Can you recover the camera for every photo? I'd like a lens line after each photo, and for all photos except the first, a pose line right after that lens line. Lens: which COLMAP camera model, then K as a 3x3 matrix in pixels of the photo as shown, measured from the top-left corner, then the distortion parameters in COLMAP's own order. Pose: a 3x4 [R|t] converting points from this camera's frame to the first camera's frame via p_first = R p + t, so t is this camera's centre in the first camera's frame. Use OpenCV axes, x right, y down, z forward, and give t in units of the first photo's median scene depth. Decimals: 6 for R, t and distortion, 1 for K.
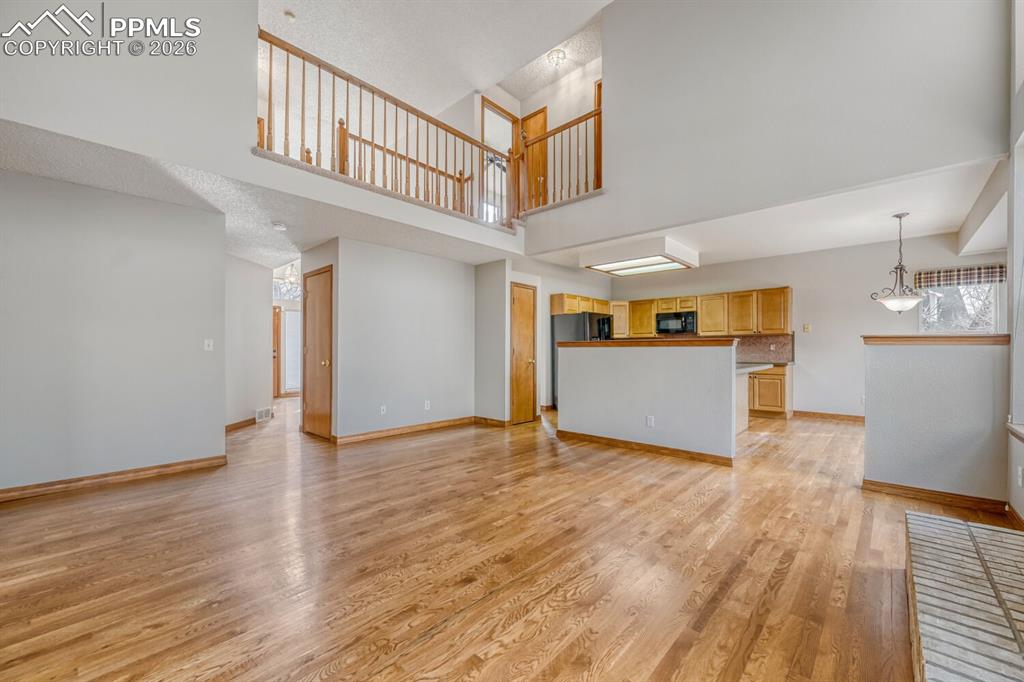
lens RADIAL K [[403.9, 0, 515.1], [0, 403.9, 349.4], [0, 0, 1]] dist [-0.001151, 0.000052]
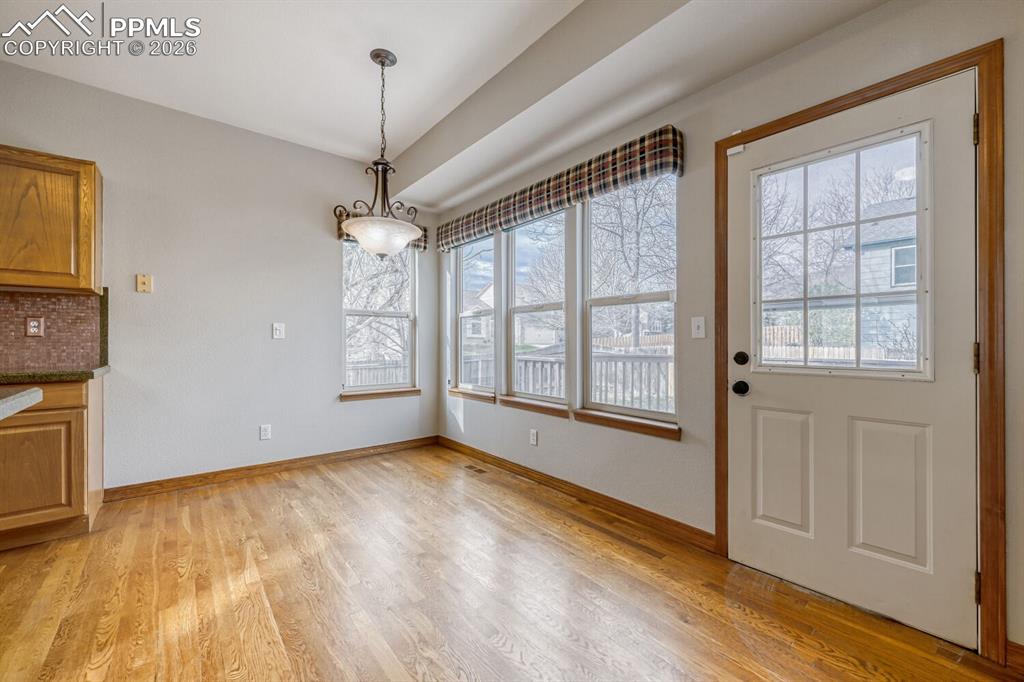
lens RADIAL K [[403.9, 0, 520.8], [0, 403.9, 340.9], [0, 0, 1]] dist [-0.001151, 0.000052]
pose [[0.122476, 0.000119, 0.992471, 0.418747], [-0.002117, 0.999998, 0.000142, 0.007029], [-0.992469, -0.002118, 0.122476, 0.659592]]
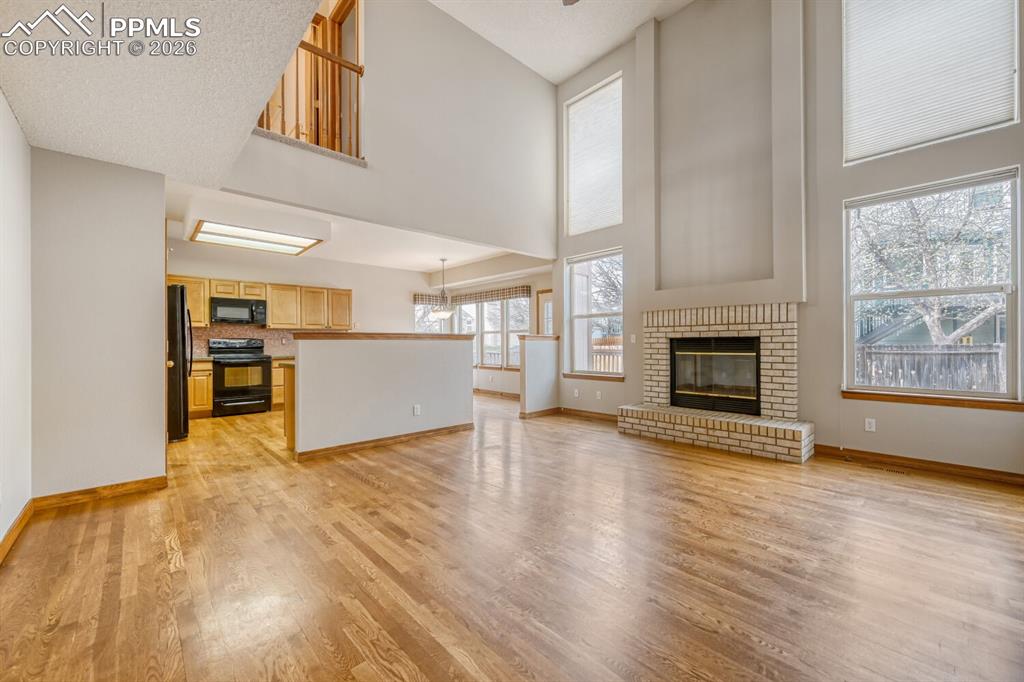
lens RADIAL K [[403.9, 0, 516.5], [0, 403.9, 338.2], [0, 0, 1]] dist [-0.001151, 0.000052]
pose [[0.073173, 0.012620, 0.997239, -0.536175], [0.003659, 0.999910, -0.012922, 0.003443], [-0.997313, 0.004595, 0.073120, 0.503418]]
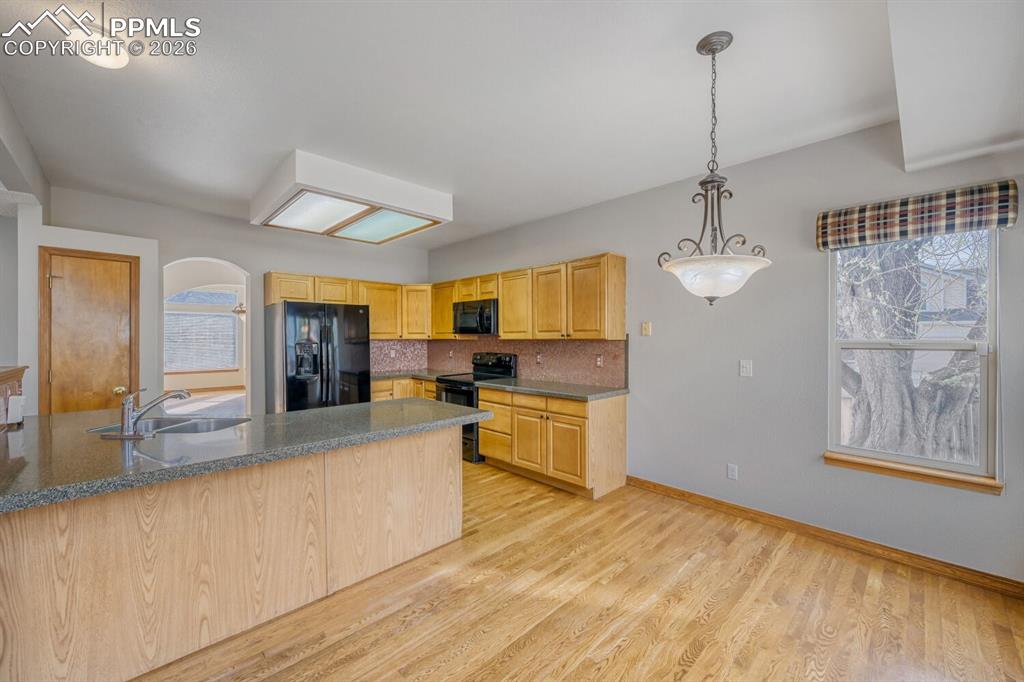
lens RADIAL K [[403.9, 0, 512.5], [0, 403.9, 342.8], [0, 0, 1]] dist [-0.001151, 0.000052]
pose [[0.998735, -0.000873, -0.050267, 0.668798], [0.001654, 0.999879, 0.015495, -0.050183], [0.050248, -0.015558, 0.998616, 0.518656]]
